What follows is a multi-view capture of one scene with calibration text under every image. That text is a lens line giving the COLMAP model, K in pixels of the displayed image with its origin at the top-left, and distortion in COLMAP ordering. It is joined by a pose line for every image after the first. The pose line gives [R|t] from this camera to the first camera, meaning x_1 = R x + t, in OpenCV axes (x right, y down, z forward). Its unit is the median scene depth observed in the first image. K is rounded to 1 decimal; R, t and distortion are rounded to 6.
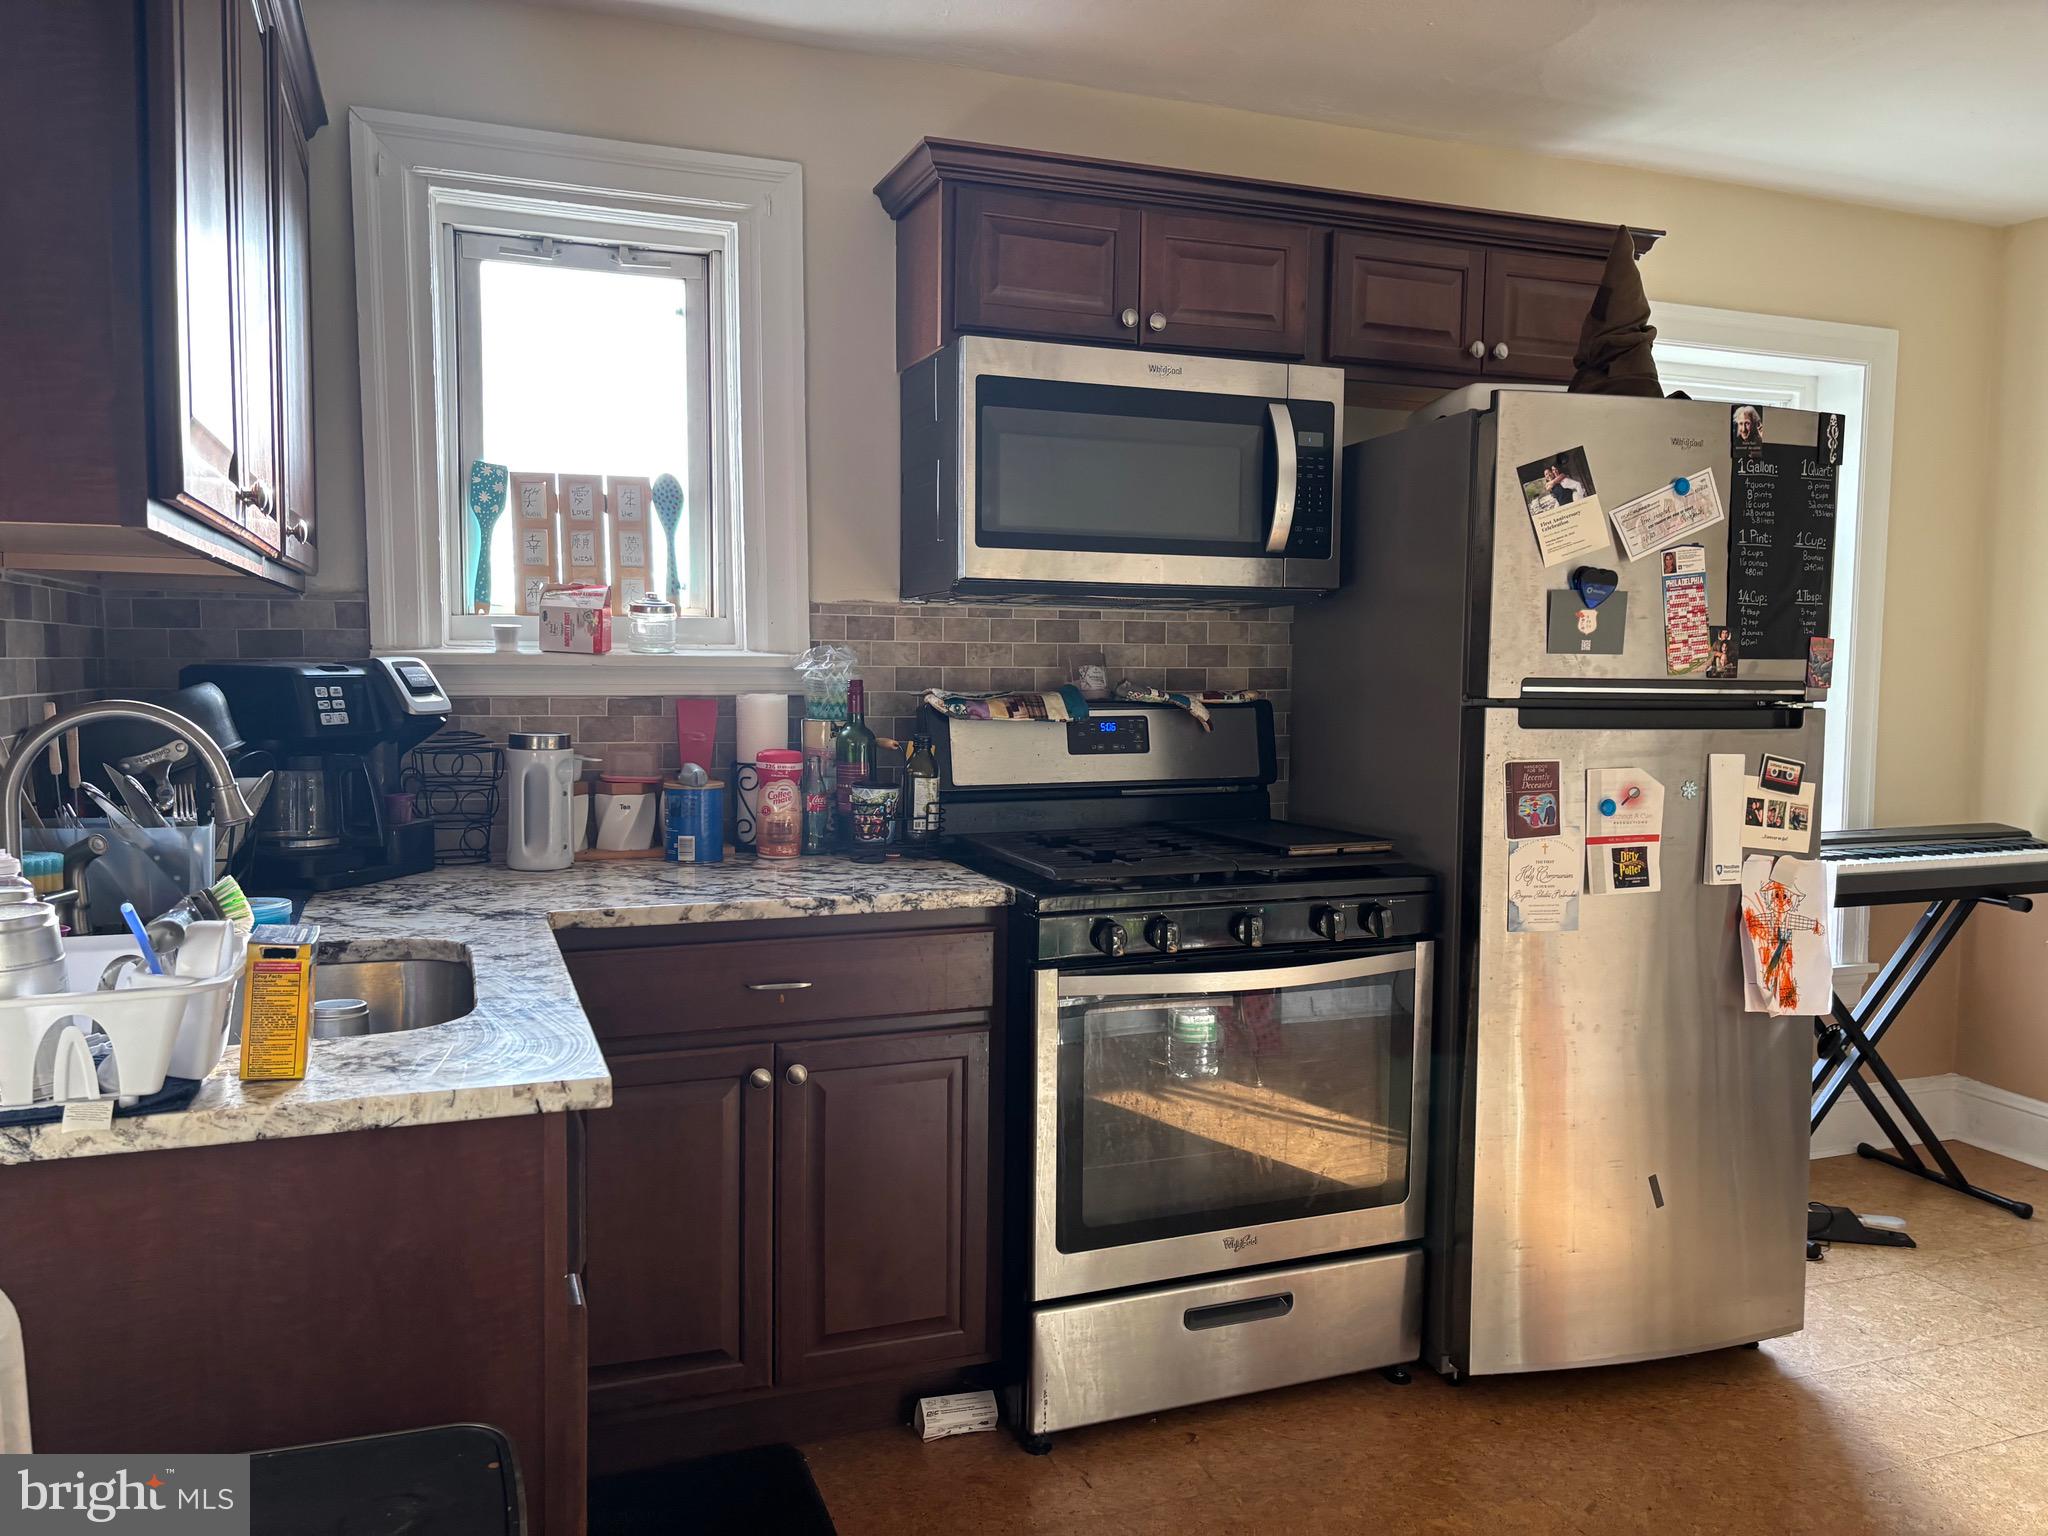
lens RADIAL K [[1537.1, 0, 1037.8], [0, 1537.1, 770.7], [0, 0, 1]] dist [0.051753, -0.055782]
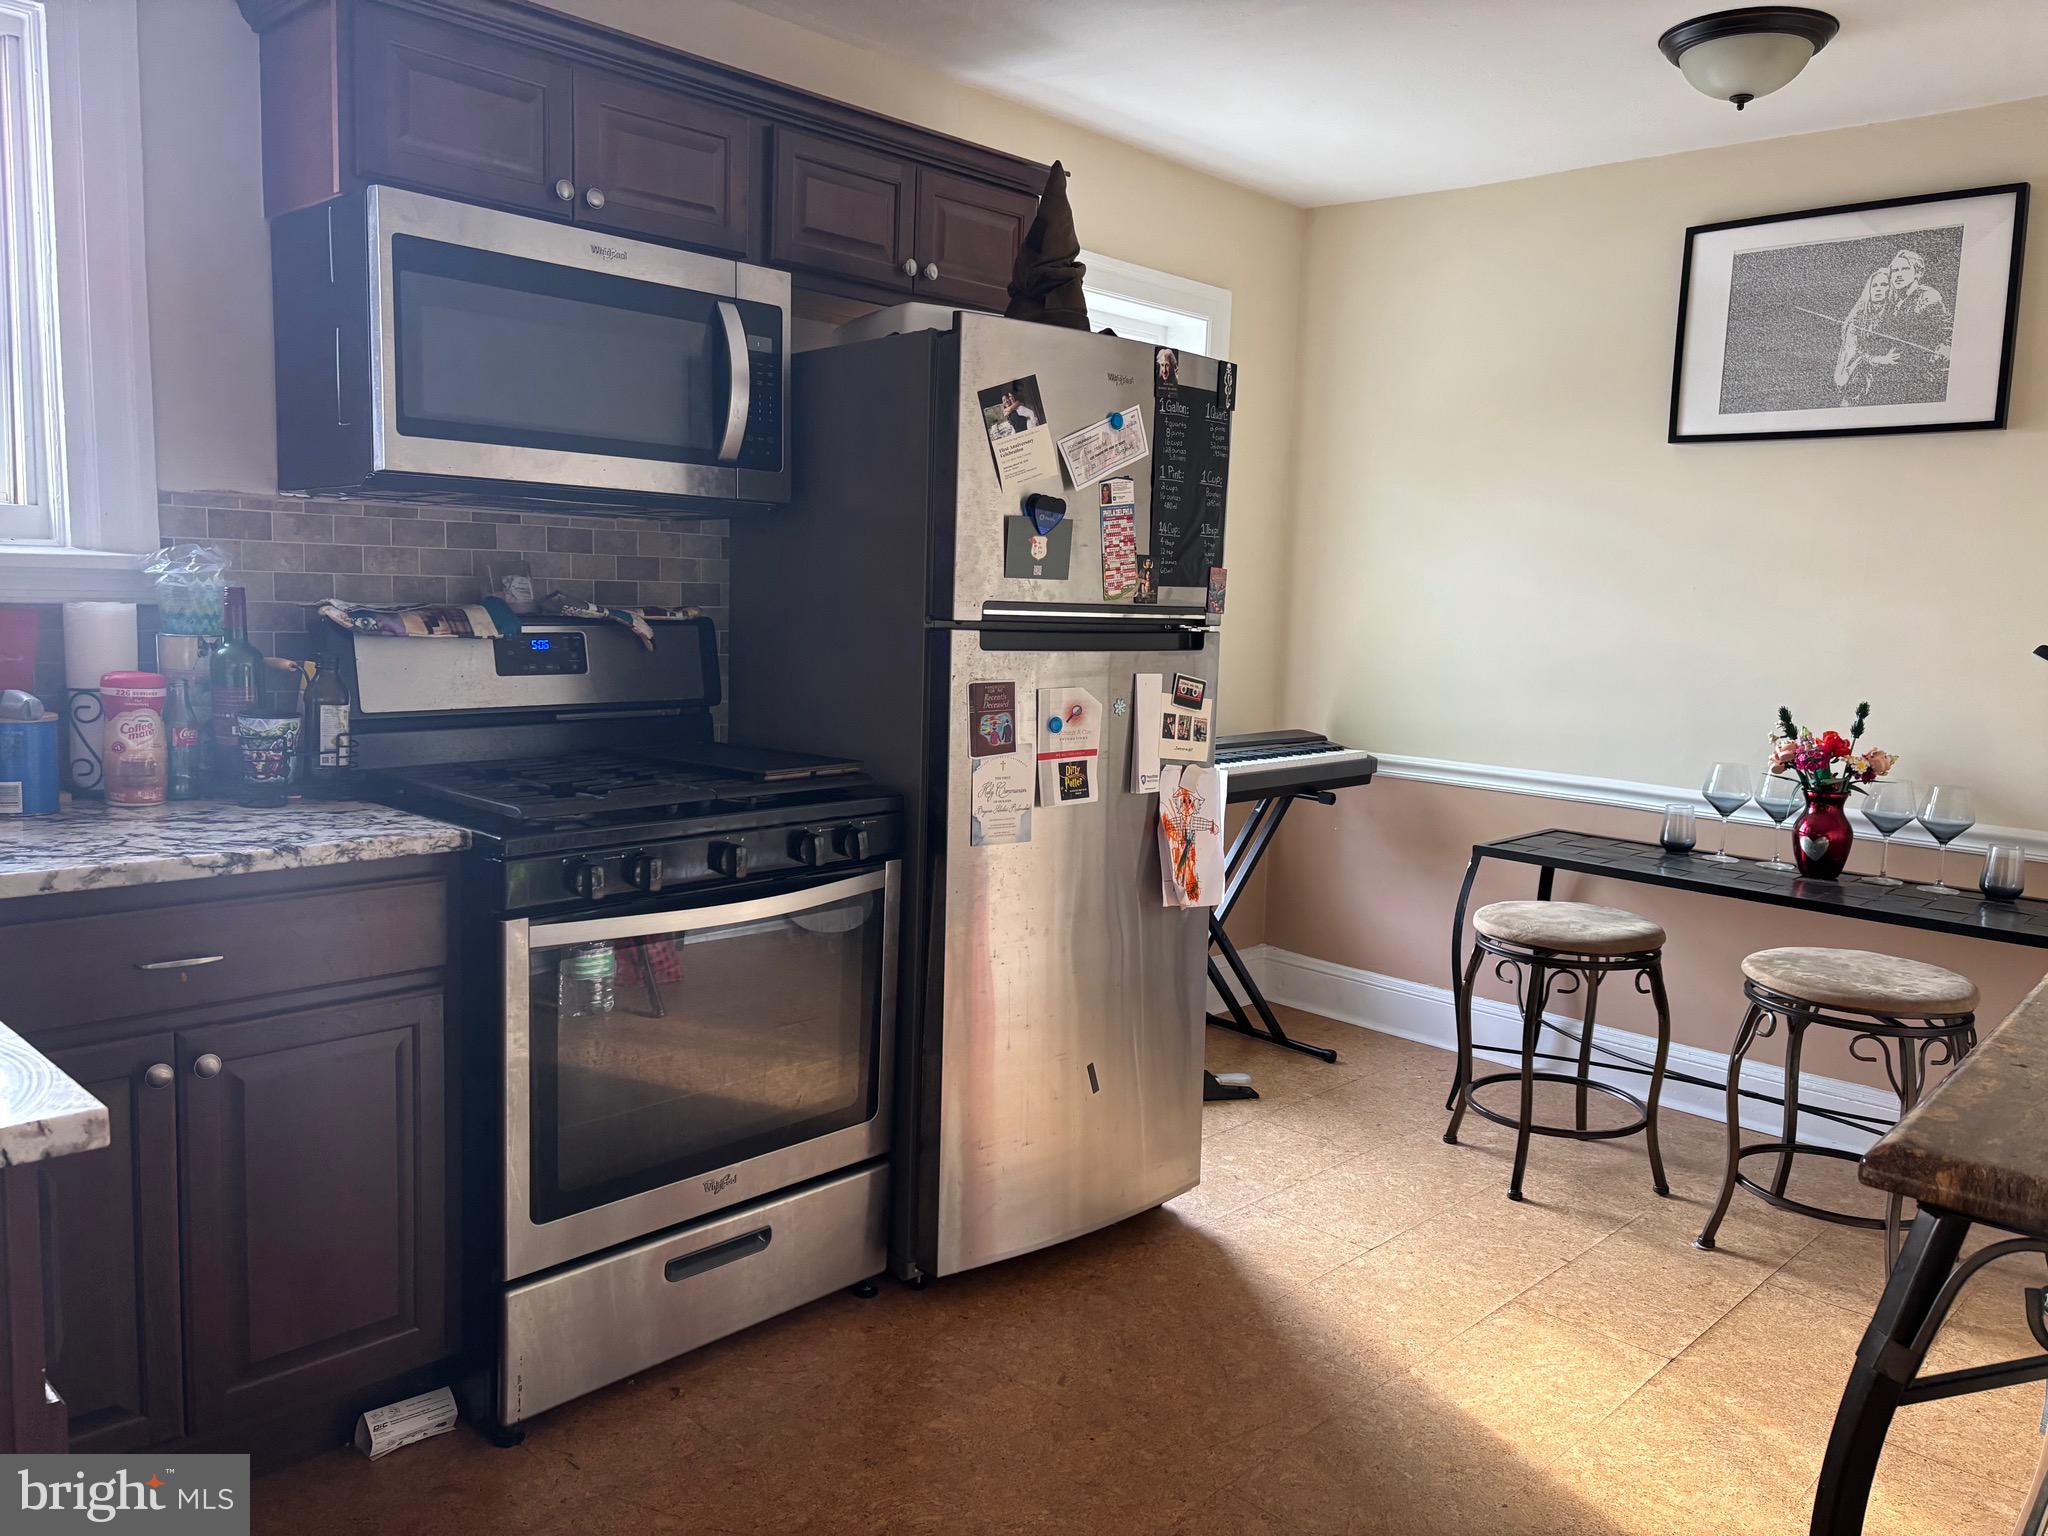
lens RADIAL K [[1537.1, 0, 1015.6], [0, 1537.1, 763.6], [0, 0, 1]] dist [0.051753, -0.055782]
pose [[0.907975, -0.029251, 0.418002, -0.093631], [0.007481, 0.998533, 0.053624, -0.006250], [-0.418958, -0.045563, 0.906862, 0.059494]]
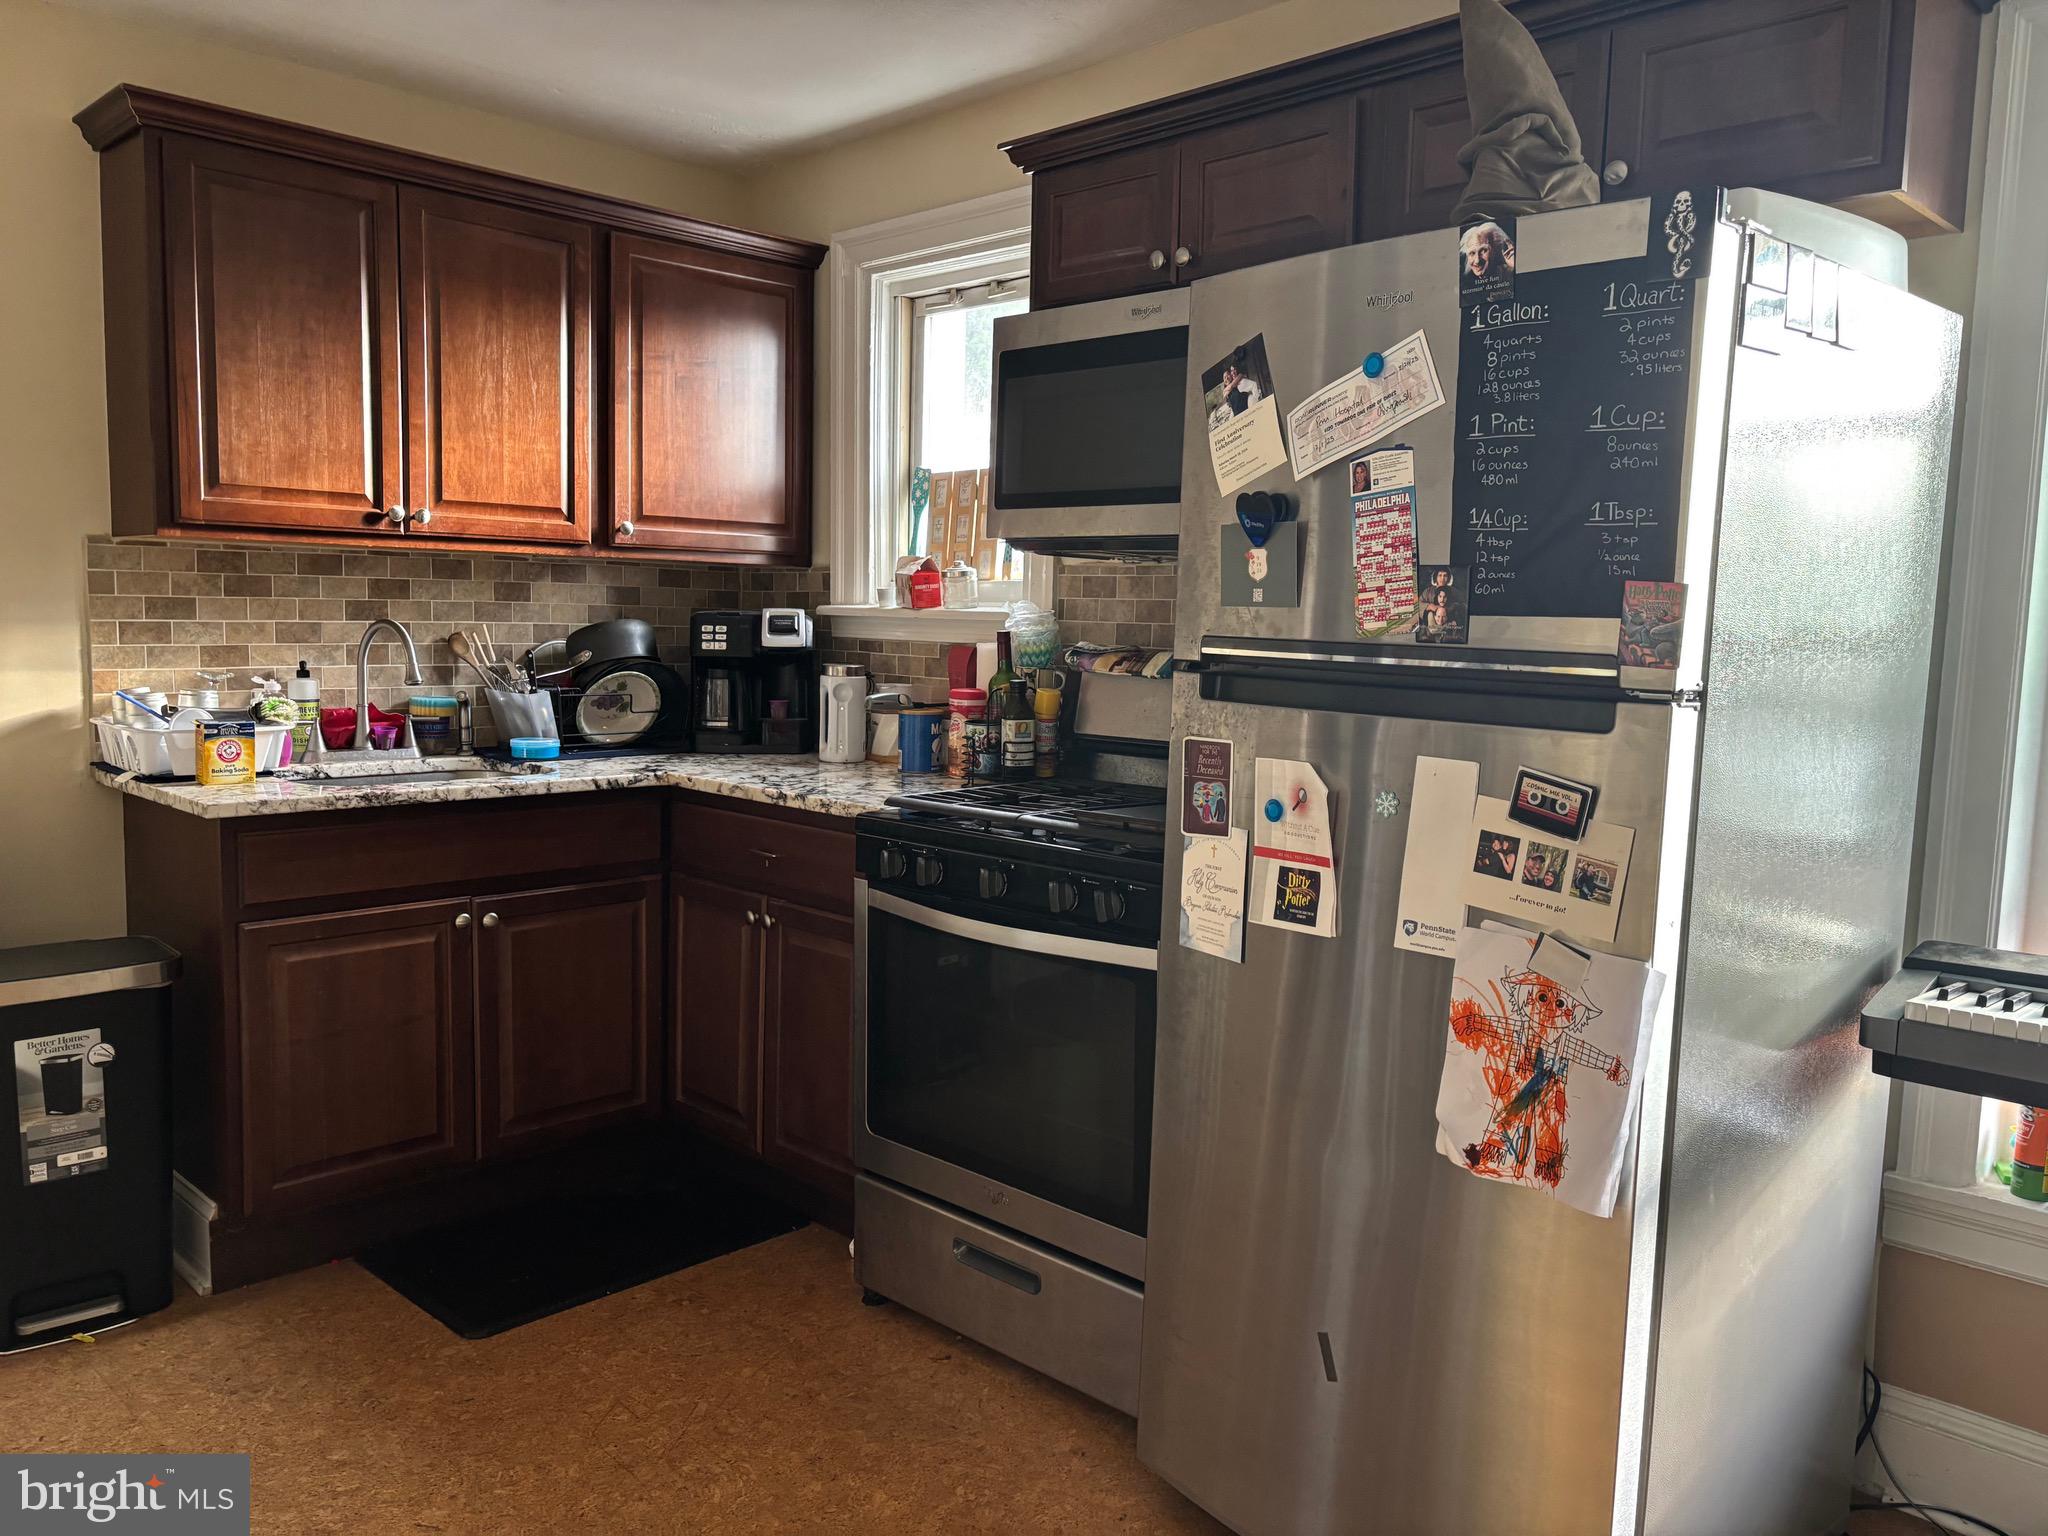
lens RADIAL K [[1537.1, 0, 999.2], [0, 1537.1, 769.0], [0, 0, 1]] dist [0.051753, -0.055782]
pose [[0.405666, 0.095895, -0.908977, 0.979477], [-0.092167, 0.993704, 0.063701, -0.031225], [0.909363, 0.057937, 0.411950, 0.560149]]
